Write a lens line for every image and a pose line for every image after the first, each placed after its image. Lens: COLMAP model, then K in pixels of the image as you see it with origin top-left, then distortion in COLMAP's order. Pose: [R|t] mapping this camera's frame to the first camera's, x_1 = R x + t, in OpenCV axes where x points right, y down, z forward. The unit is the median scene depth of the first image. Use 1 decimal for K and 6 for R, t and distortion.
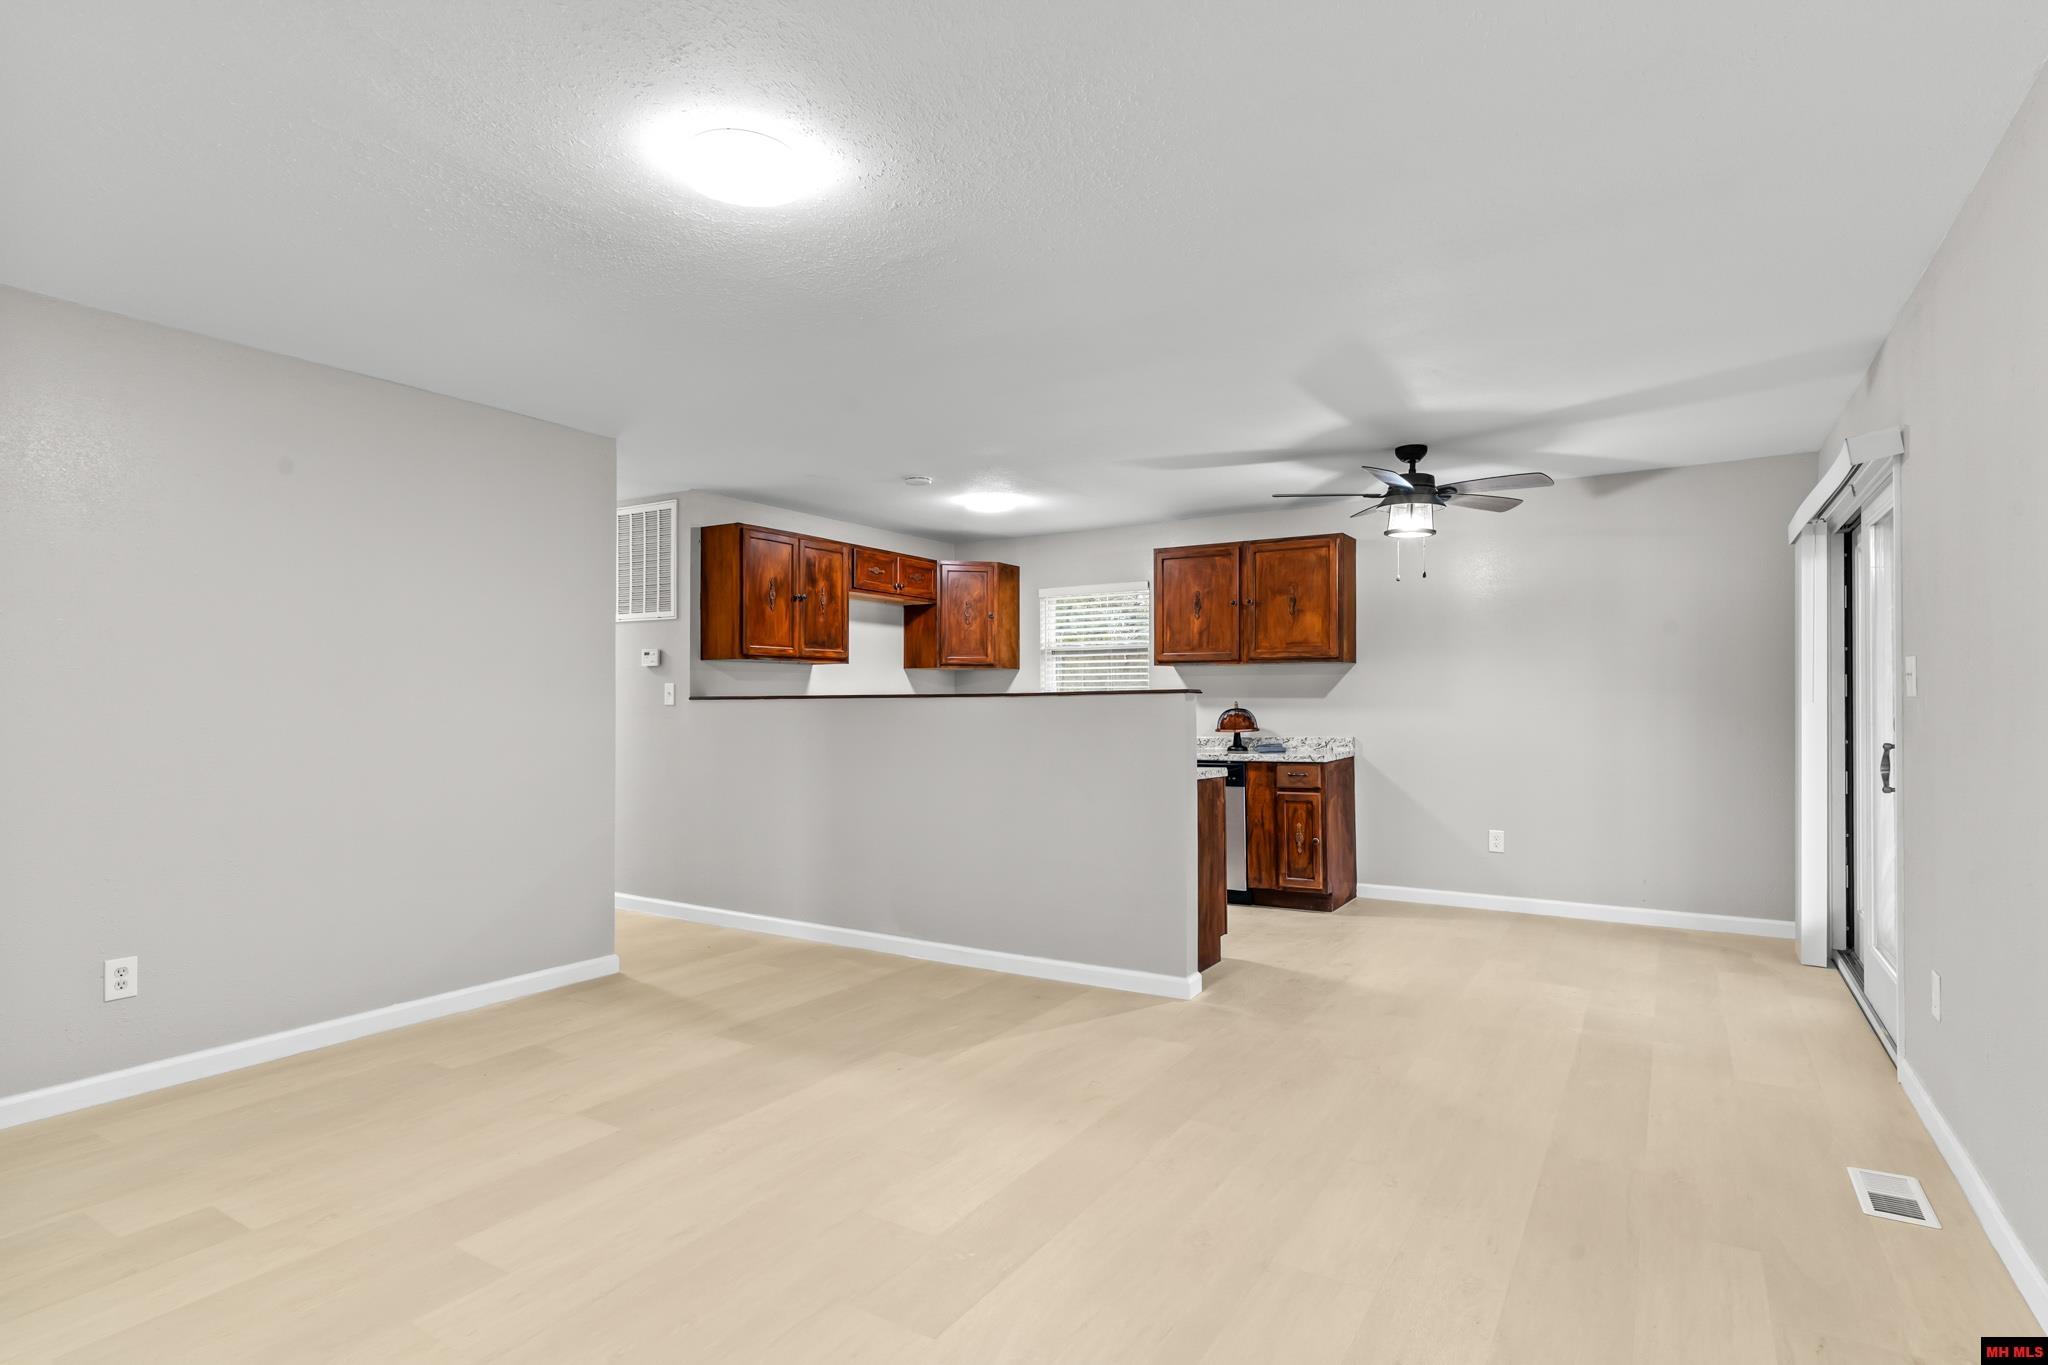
lens RADIAL K [[1049.0, 0, 1025.6], [0, 1049.0, 686.6], [0, 0, 1]] dist [-0.005246, -0.000178]
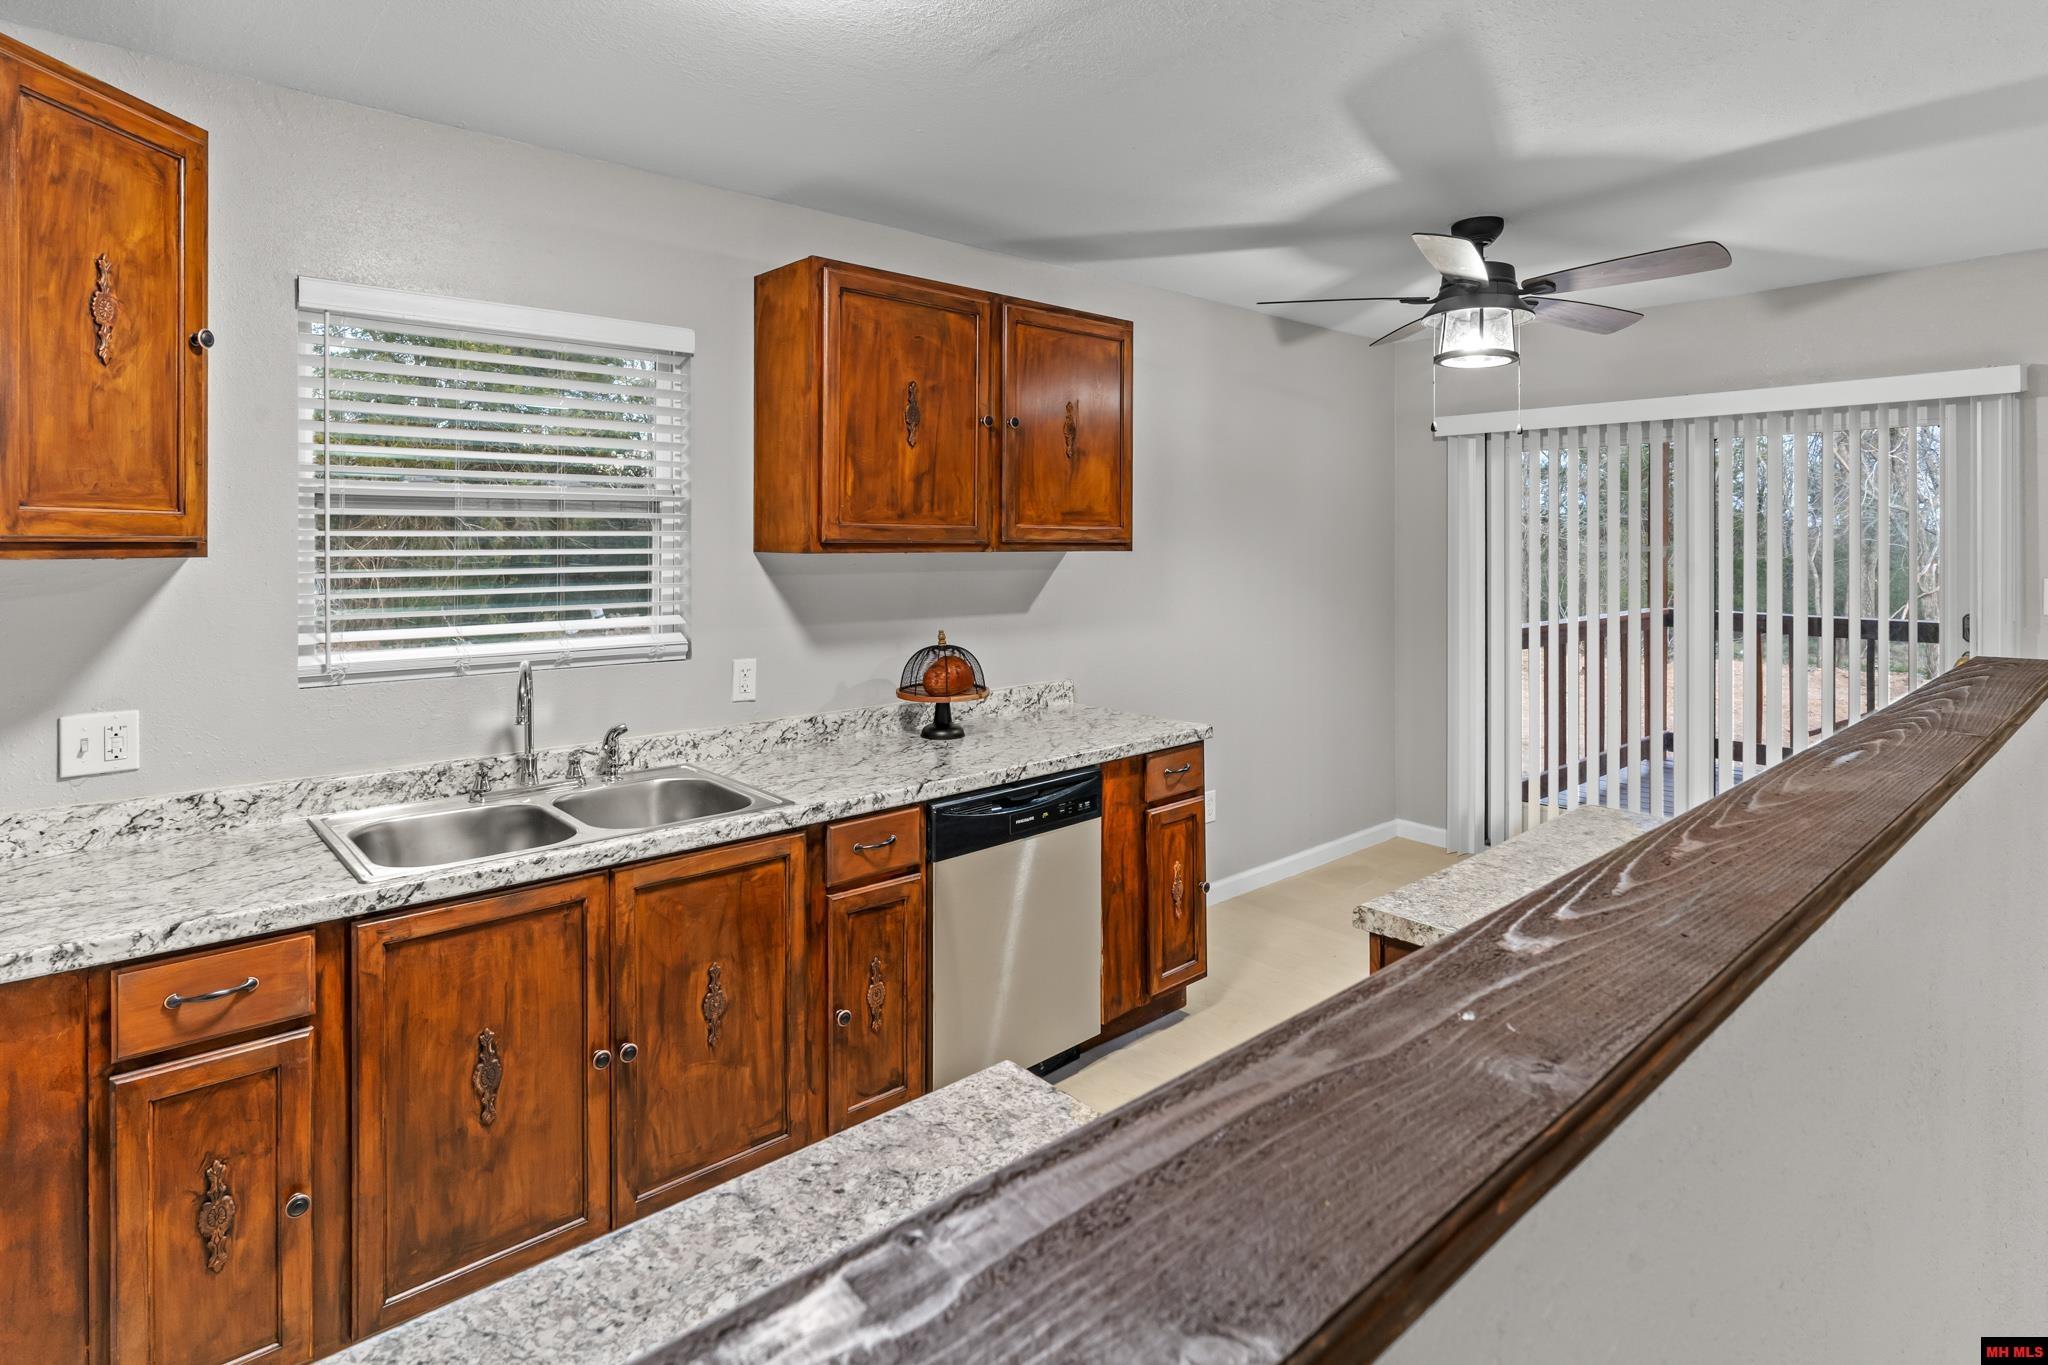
lens RADIAL K [[1049.0, 0, 1006.8], [0, 1049.0, 548.6], [0, 0, 1]] dist [-0.005246, -0.000178]
pose [[0.291308, -0.000159, 0.956629, -0.243436], [-0.006535, 0.999976, 0.002156, -0.024401], [-0.956607, -0.006879, 0.291300, 0.858615]]
